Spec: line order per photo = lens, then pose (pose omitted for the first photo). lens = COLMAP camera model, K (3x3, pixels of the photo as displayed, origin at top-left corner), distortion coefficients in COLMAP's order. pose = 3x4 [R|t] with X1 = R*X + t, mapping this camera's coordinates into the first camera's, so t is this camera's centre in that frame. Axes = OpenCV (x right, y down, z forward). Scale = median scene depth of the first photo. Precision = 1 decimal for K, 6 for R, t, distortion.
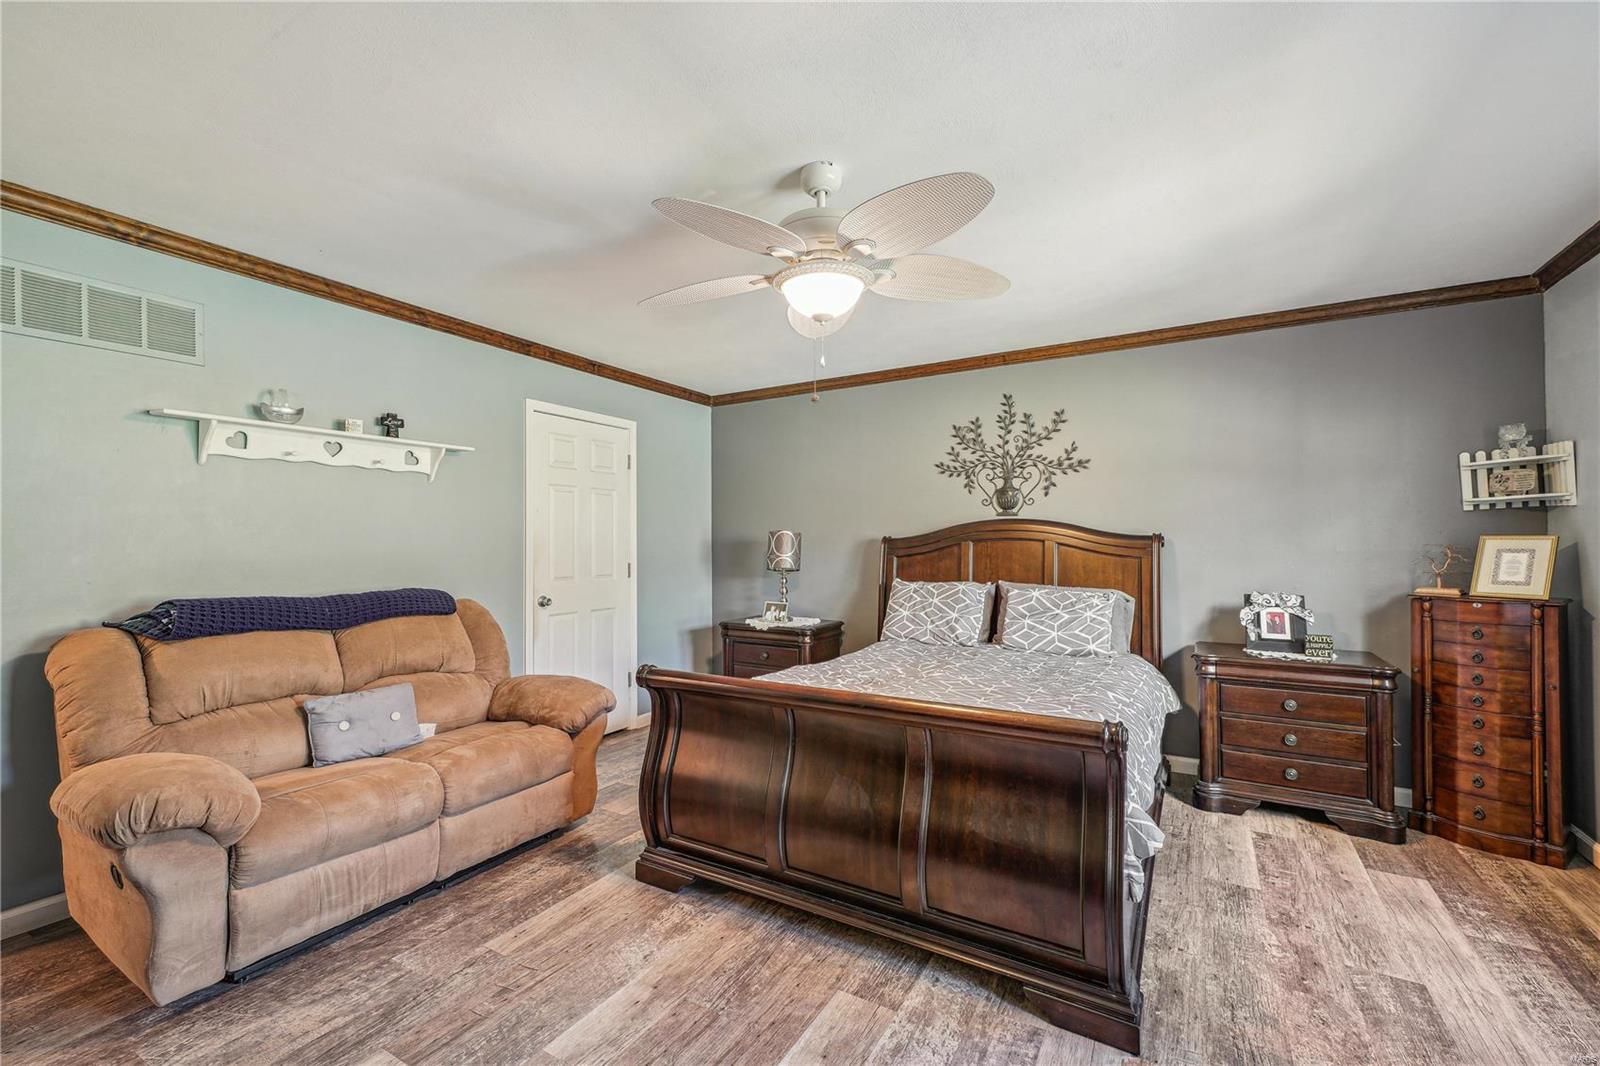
lens RADIAL K [[651.4, 0, 757.5], [0, 651.4, 538.0], [0, 0, 1]] dist [0.003064, 0.000330]
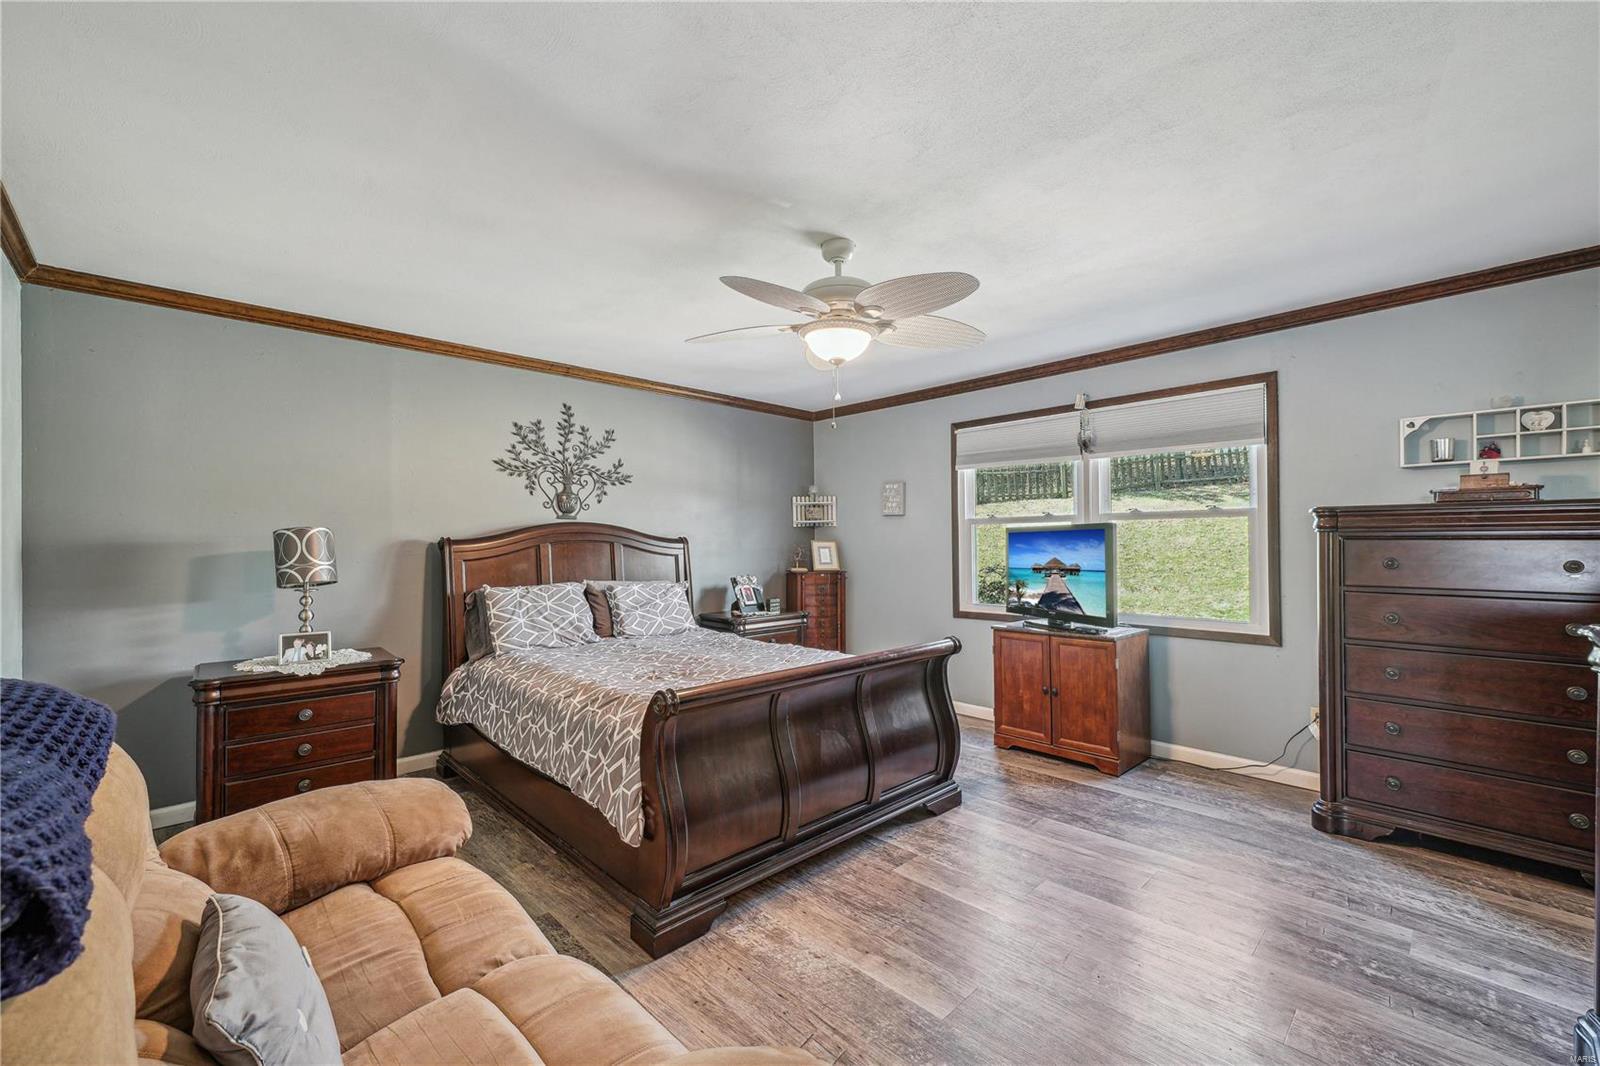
lens RADIAL K [[651.4, 0, 798.5], [0, 651.4, 536.5], [0, 0, 1]] dist [0.003064, 0.000330]
pose [[0.261959, 0.012158, 0.965002, -0.546592], [-0.002533, 0.999926, -0.011911, 0.005966], [-0.965076, 0.000675, 0.261971, 0.365363]]
